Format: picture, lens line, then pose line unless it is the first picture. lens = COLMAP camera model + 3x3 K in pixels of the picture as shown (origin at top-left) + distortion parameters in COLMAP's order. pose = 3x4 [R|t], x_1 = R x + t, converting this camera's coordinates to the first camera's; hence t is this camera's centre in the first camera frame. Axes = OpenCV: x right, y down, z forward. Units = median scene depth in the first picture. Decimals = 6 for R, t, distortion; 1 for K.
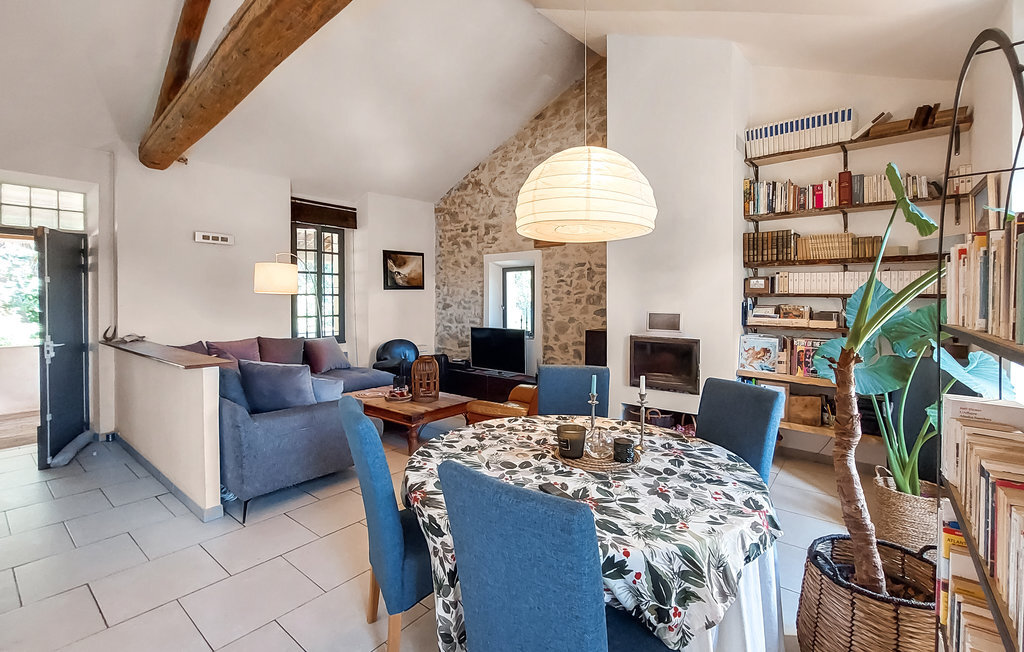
lens RADIAL K [[444.4, 0, 535.8], [0, 444.4, 304.8], [0, 0, 1]] dist [-0.018652, -0.000533]
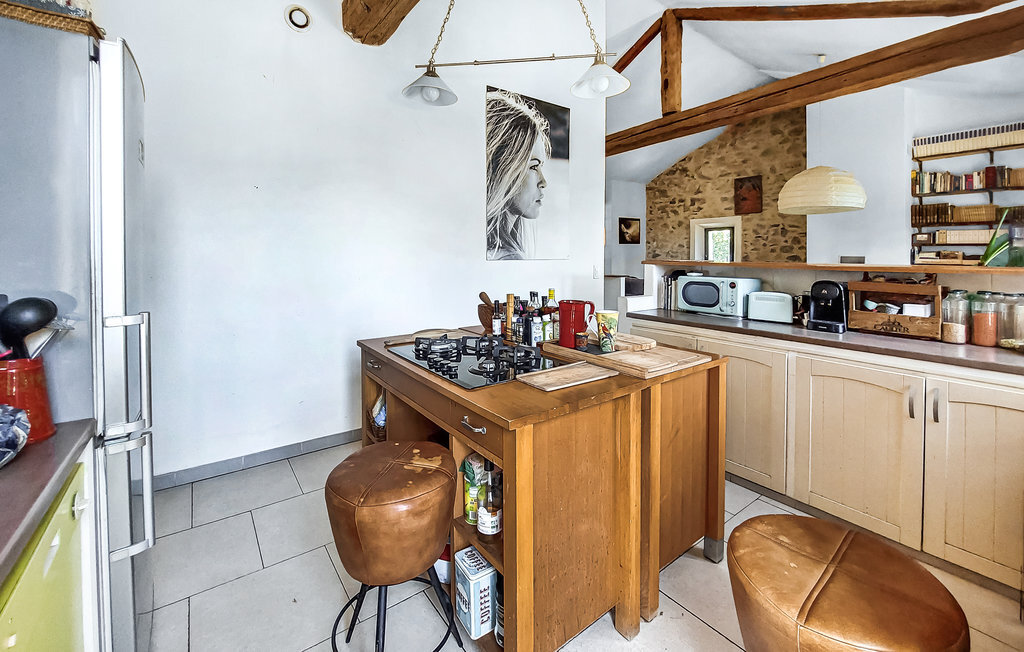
lens RADIAL K [[432.1, 0, 509.7], [0, 432.1, 257.2], [0, 0, 1]] dist [-0.024371, 0.003574]
pose [[0.960219, 0.003590, -0.279224, -0.346087], [-0.006594, 0.999930, -0.009818, 0.033729], [0.279170, 0.011268, 0.960176, -0.606991]]
